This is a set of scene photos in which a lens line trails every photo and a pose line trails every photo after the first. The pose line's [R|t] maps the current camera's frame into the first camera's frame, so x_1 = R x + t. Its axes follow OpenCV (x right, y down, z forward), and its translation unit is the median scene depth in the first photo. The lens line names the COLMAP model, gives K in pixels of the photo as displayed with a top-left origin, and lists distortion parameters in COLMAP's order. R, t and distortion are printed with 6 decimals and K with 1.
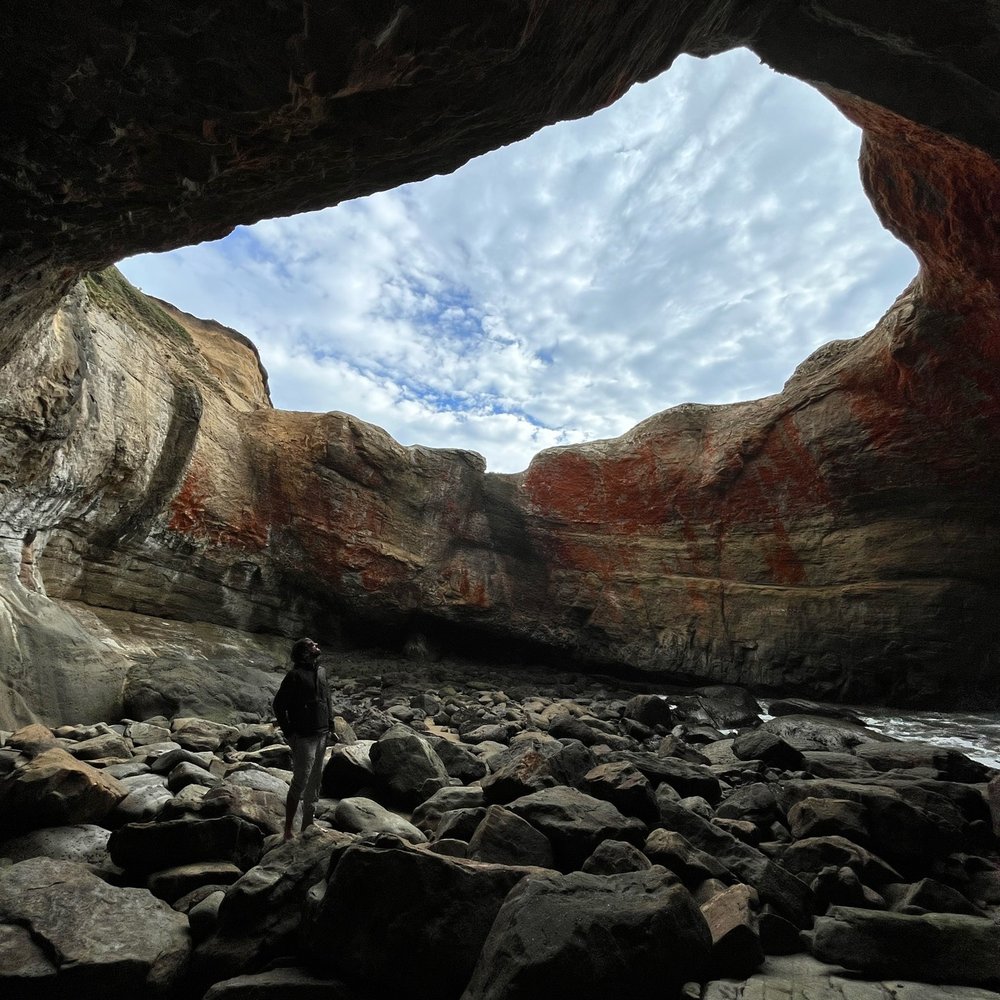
lens RADIAL K [[527.1, 0, 492.4], [0, 527.1, 501.4], [0, 0, 1]] dist [-0.007825, -0.000906]
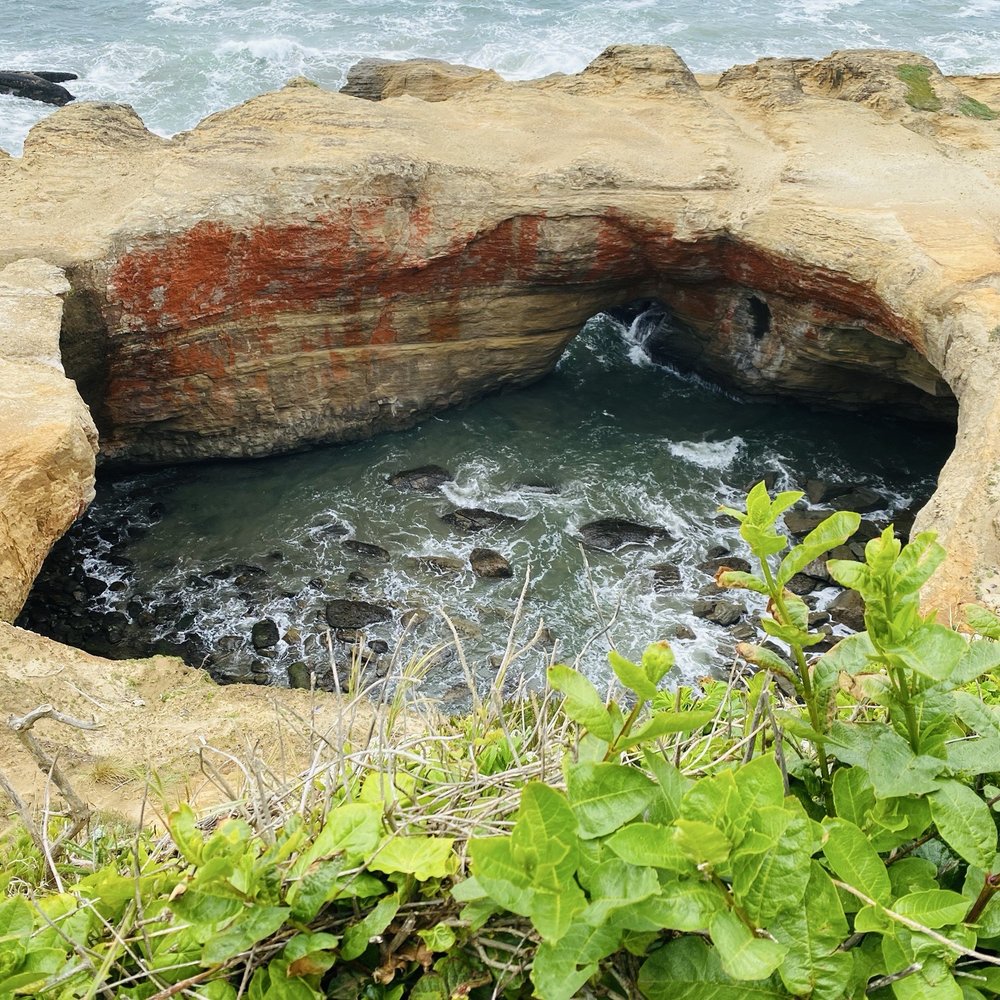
lens RADIAL K [[943.4, 0, 475.5], [0, 943.4, 497.3], [0, 0, 1]] dist [0.013133, 0.000000]
pose [[0.271984, -0.584296, 0.764607, -0.752837], [-0.250905, 0.724018, 0.642530, -0.635393], [-0.929016, -0.366602, 0.050318, 0.636292]]
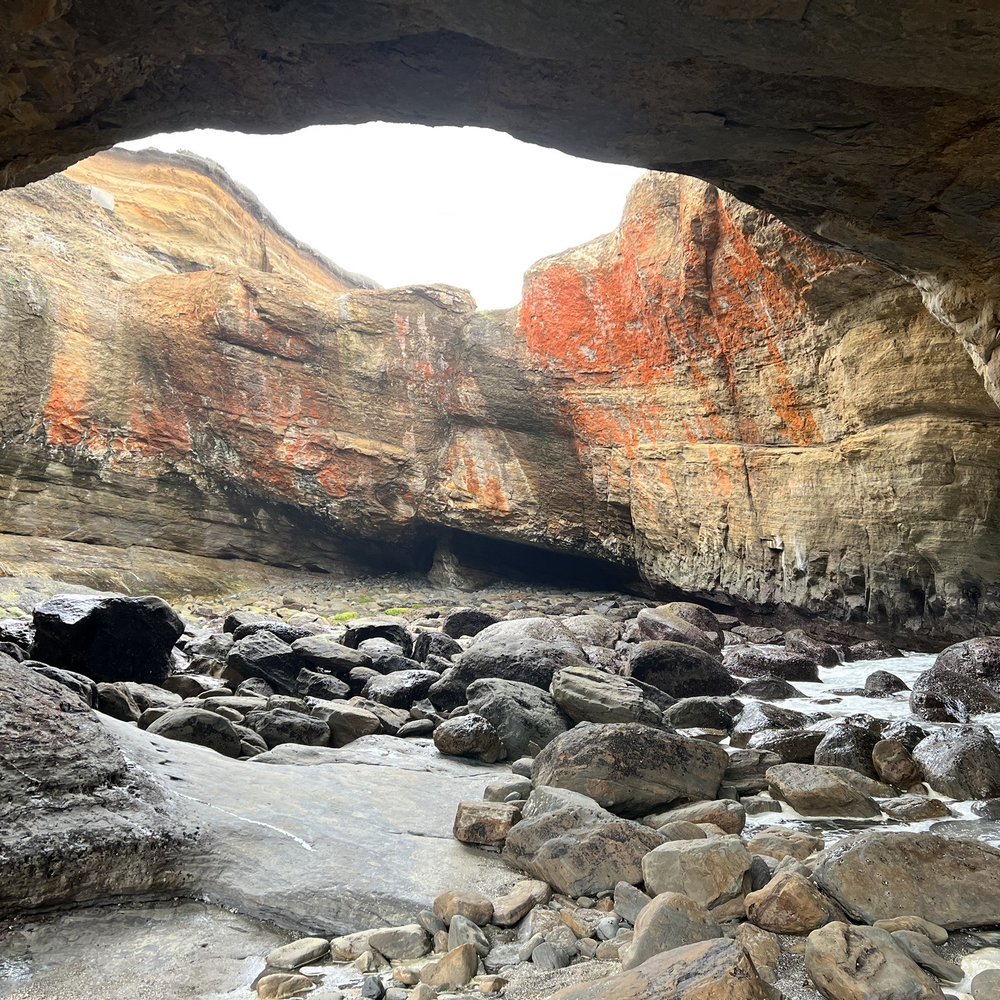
lens RADIAL K [[943.4, 0, 505.5], [0, 943.4, 499.4], [0, 0, 1]] dist [0.013133, 0.000000]
pose [[0.910393, -0.062965, -0.408925, 0.589481], [0.130842, 0.981444, 0.140173, 0.018575], [0.392511, -0.181117, 0.901738, -0.118403]]
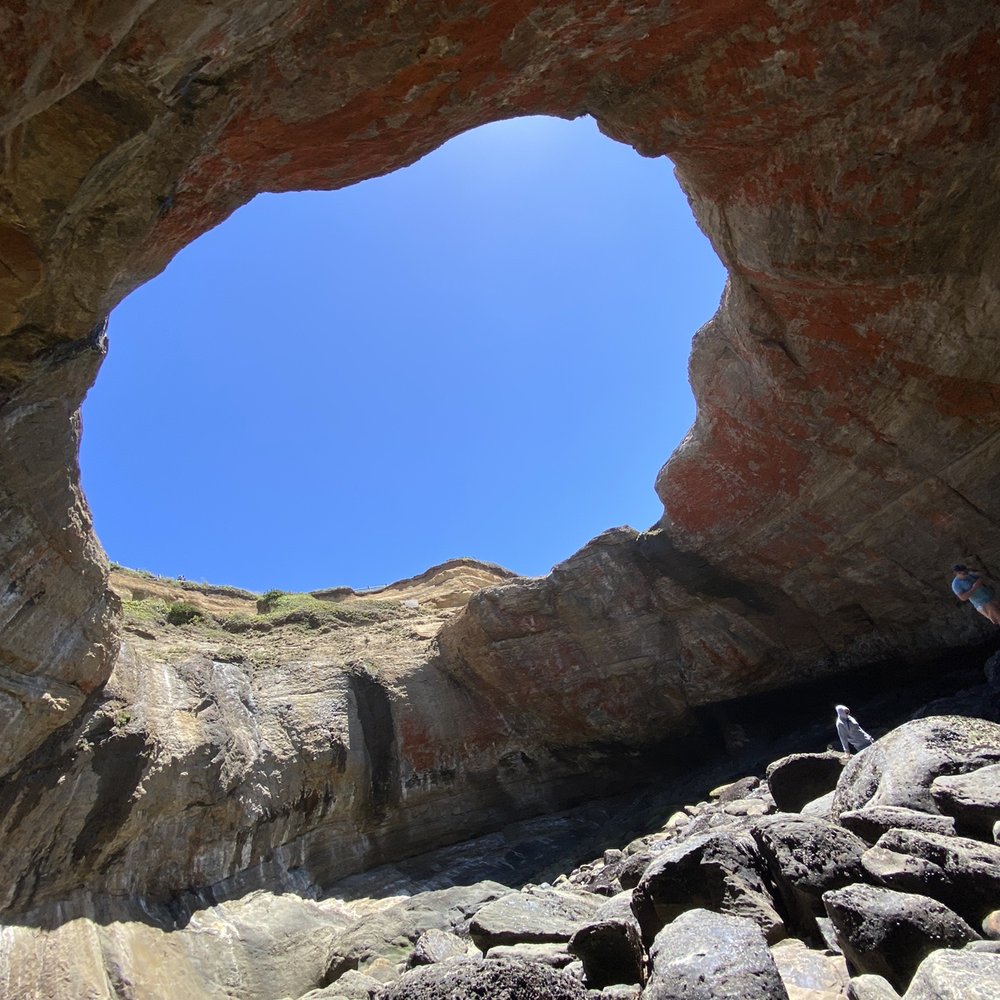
lens RADIAL K [[527.1, 0, 503.0], [0, 527.1, 492.3], [0, 0, 1]] dist [-0.007825, -0.000906]
pose [[0.569075, -0.658630, -0.492301, 0.407024], [0.550549, 0.749885, -0.366835, 0.105624], [0.610778, -0.062279, 0.789349, 0.187562]]
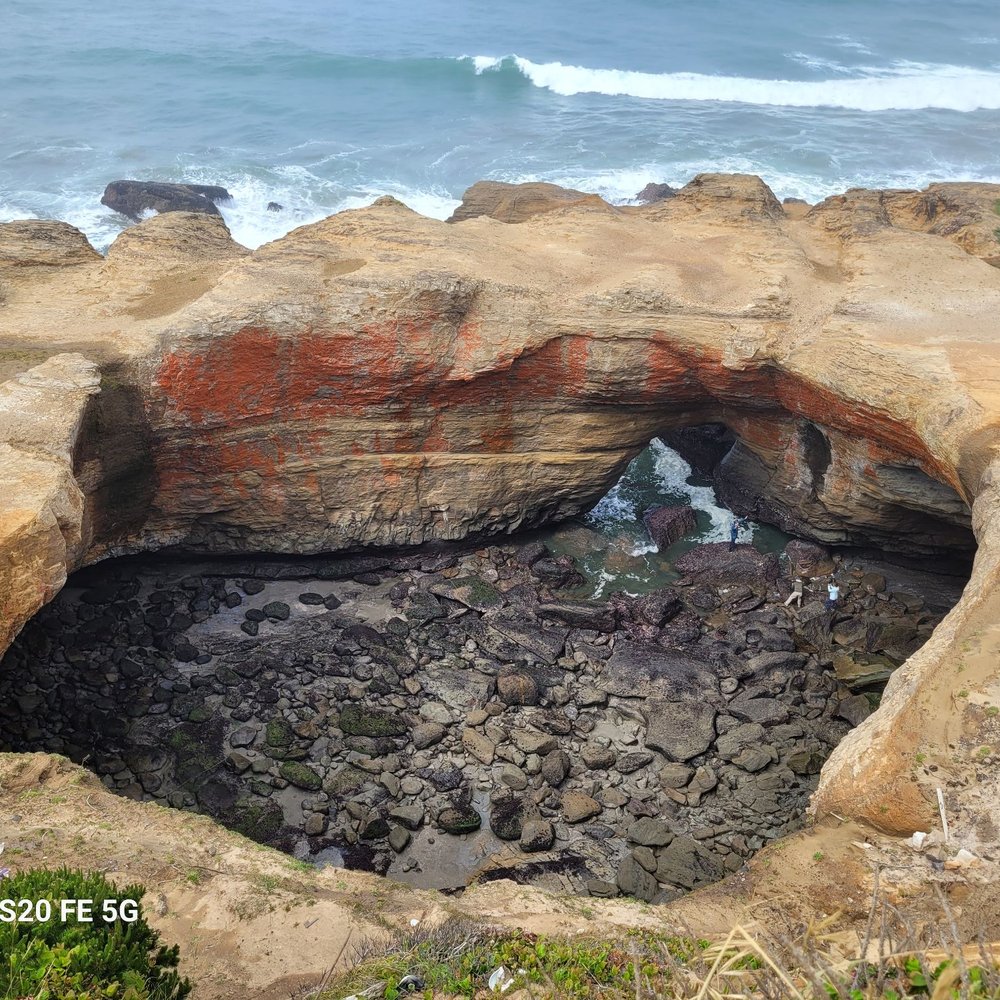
lens RADIAL K [[943.4, 0, 485.4], [0, 943.4, 514.2], [0, 0, 1]] dist [0.013133, 0.000000]
pose [[0.413649, -0.485492, 0.770189, -0.688438], [-0.226955, 0.764264, 0.603649, -0.665194], [-0.881695, -0.424497, 0.205952, 0.520649]]
